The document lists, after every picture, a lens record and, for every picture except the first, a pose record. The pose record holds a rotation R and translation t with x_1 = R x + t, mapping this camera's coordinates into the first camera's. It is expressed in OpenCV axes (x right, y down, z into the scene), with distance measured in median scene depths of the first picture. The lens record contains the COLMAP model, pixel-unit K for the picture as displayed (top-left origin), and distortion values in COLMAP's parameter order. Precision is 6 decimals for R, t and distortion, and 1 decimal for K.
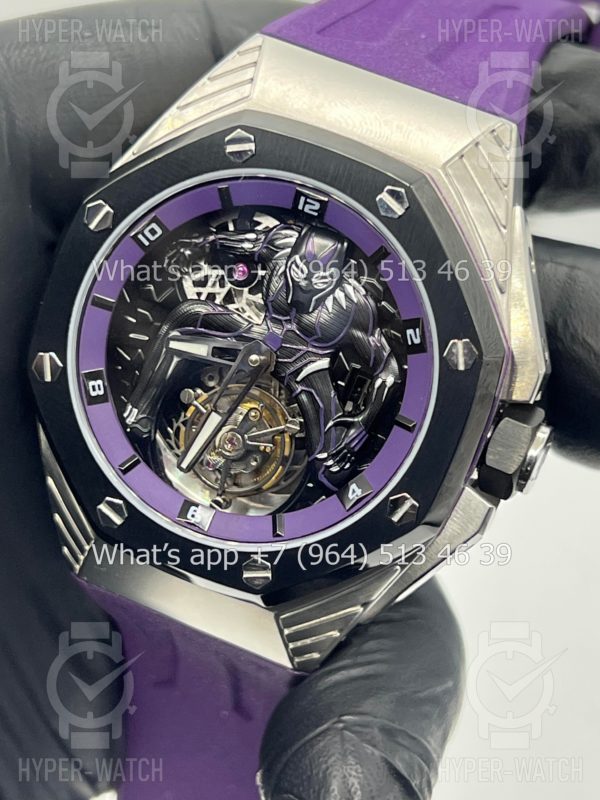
lens RADIAL K [[1917.2, 0, 282.6], [0, 1917.2, 395.6], [0, 0, 1]] dist [0.229724, 0.000000]
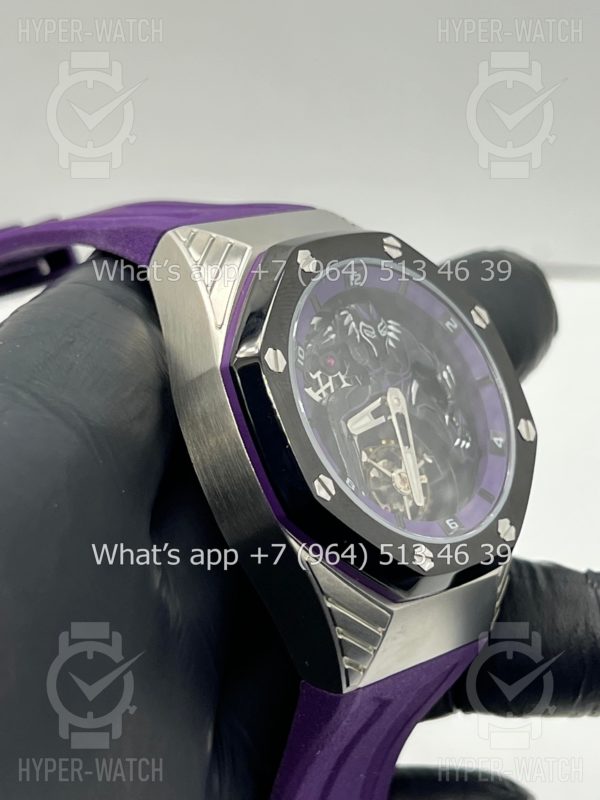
lens RADIAL K [[1917.2, 0, 299.7], [0, 1917.2, 395.2], [0, 0, 1]] dist [0.229724, 0.000000]
pose [[0.357753, -0.371151, 0.856890, -1.104492], [0.620452, 0.780264, 0.078922, -0.159762], [-0.697892, 0.503424, 0.509422, 0.403804]]
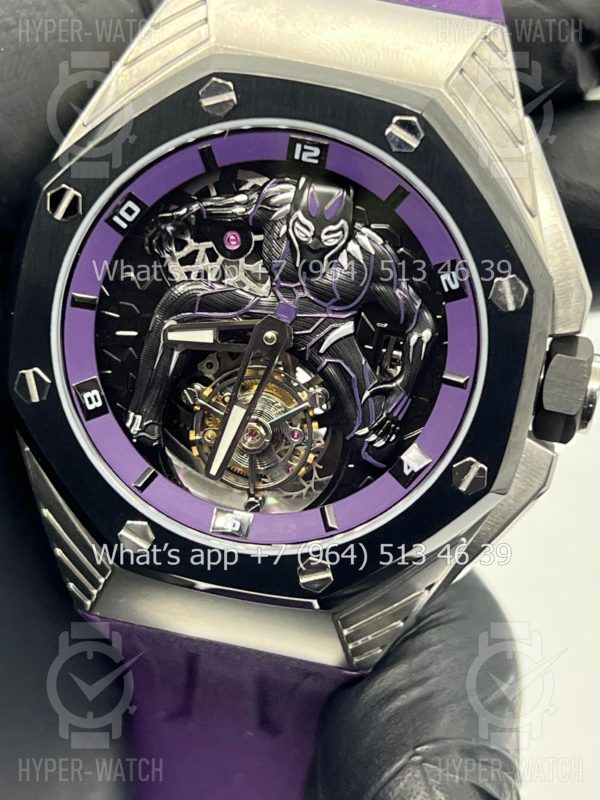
lens RADIAL K [[1917.2, 0, 305.1], [0, 1917.2, 403.3], [0, 0, 1]] dist [0.229724, 0.000000]
pose [[0.975526, -0.172603, 0.136224, -0.123523], [0.167339, 0.984667, 0.049282, -0.029539], [-0.142641, -0.025280, 0.989452, 0.128702]]
